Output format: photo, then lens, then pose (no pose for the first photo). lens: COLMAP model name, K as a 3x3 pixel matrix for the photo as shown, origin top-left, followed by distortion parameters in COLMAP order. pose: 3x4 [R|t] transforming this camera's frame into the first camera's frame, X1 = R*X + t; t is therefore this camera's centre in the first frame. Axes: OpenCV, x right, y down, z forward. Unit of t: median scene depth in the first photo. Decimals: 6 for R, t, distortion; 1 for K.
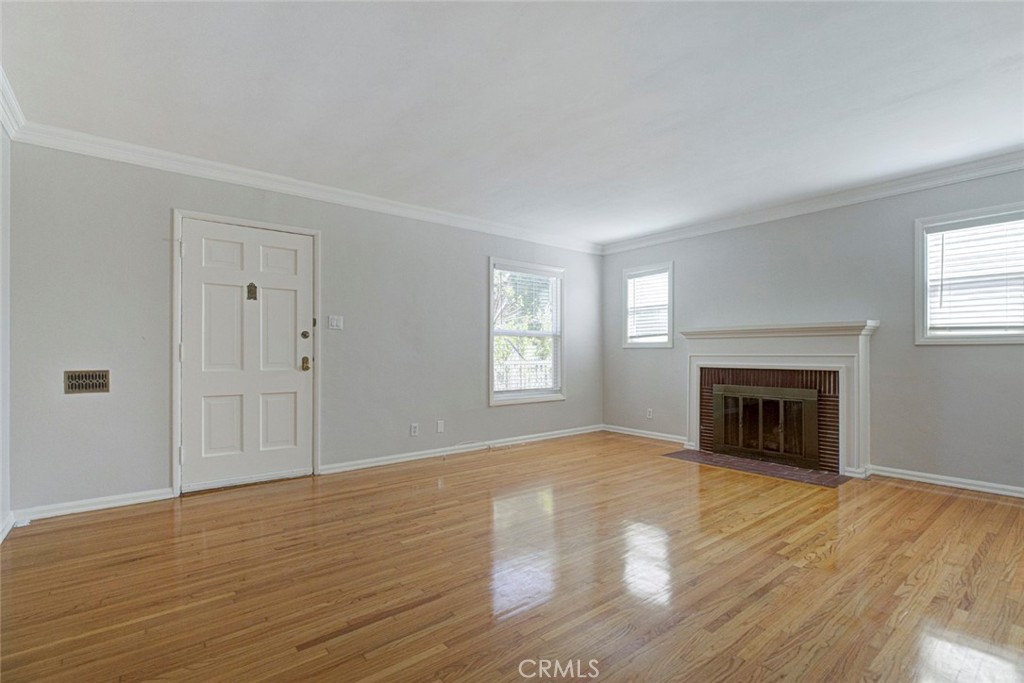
lens RADIAL K [[476.7, 0, 510.1], [0, 476.7, 352.2], [0, 0, 1]] dist [0.000033, -0.000040]
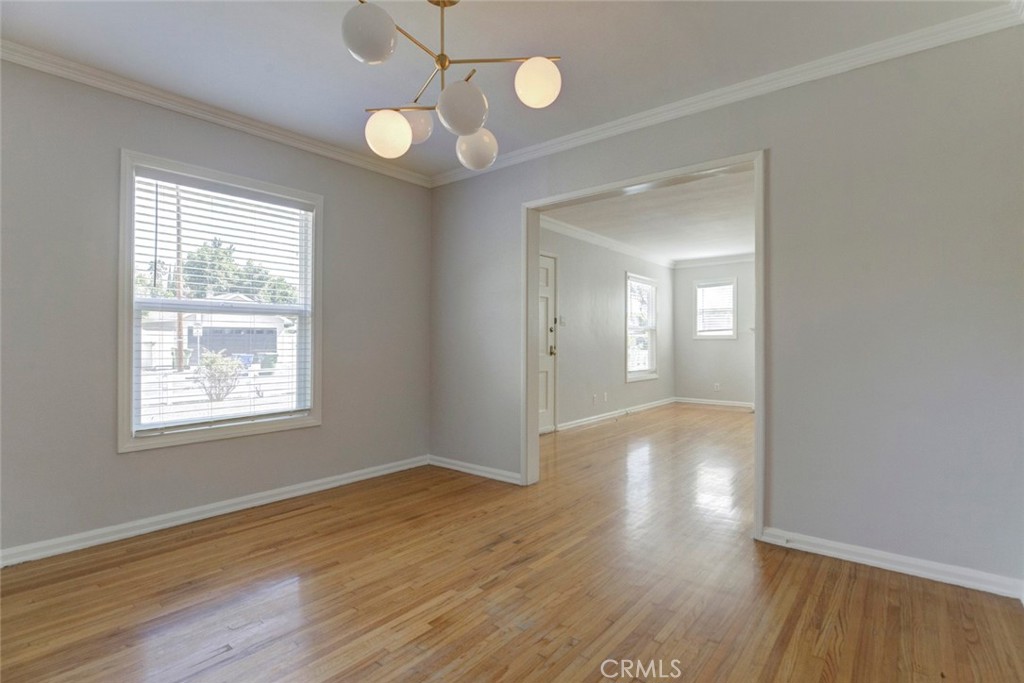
lens RADIAL K [[492.1, 0, 512.0], [0, 492.1, 341.5], [0, 0, 1]] dist [-0.003563, -0.000362]
pose [[0.977608, -0.000543, 0.210434, -0.676480], [0.001250, 0.999994, -0.003225, 0.001567], [-0.210431, 0.003416, 0.977603, -0.300205]]
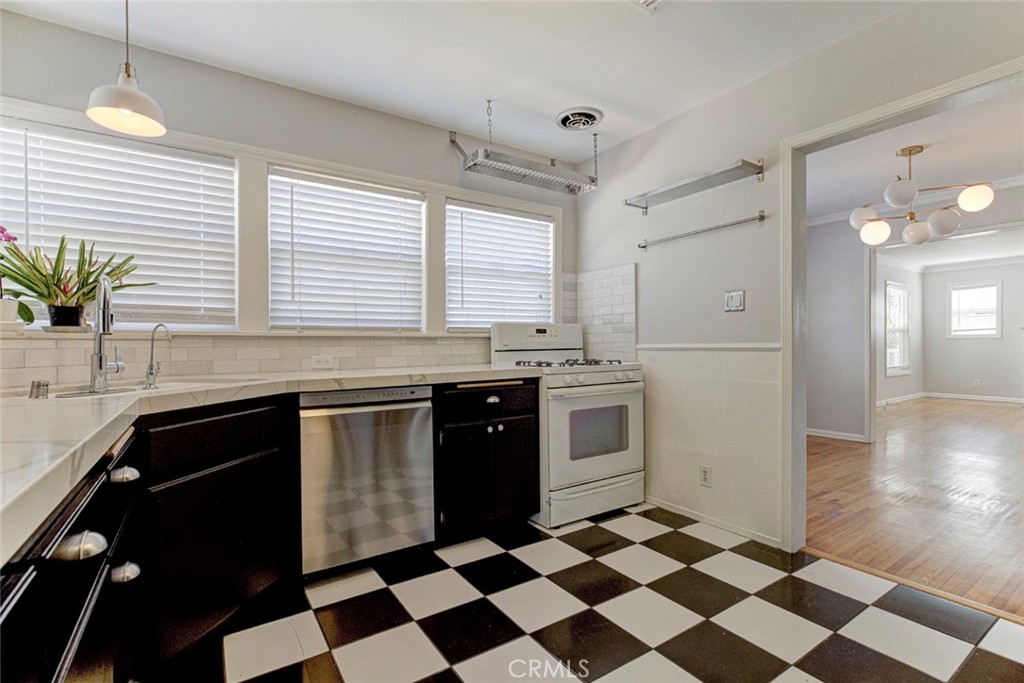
lens RADIAL K [[472.1, 0, 509.7], [0, 472.1, 346.1], [0, 0, 1]] dist [-0.000556, 0.000217]
pose [[0.996718, -0.007461, -0.080611, -1.178446], [0.007940, 0.999953, 0.005625, -0.005182], [0.080565, -0.006247, 0.996730, -0.643272]]
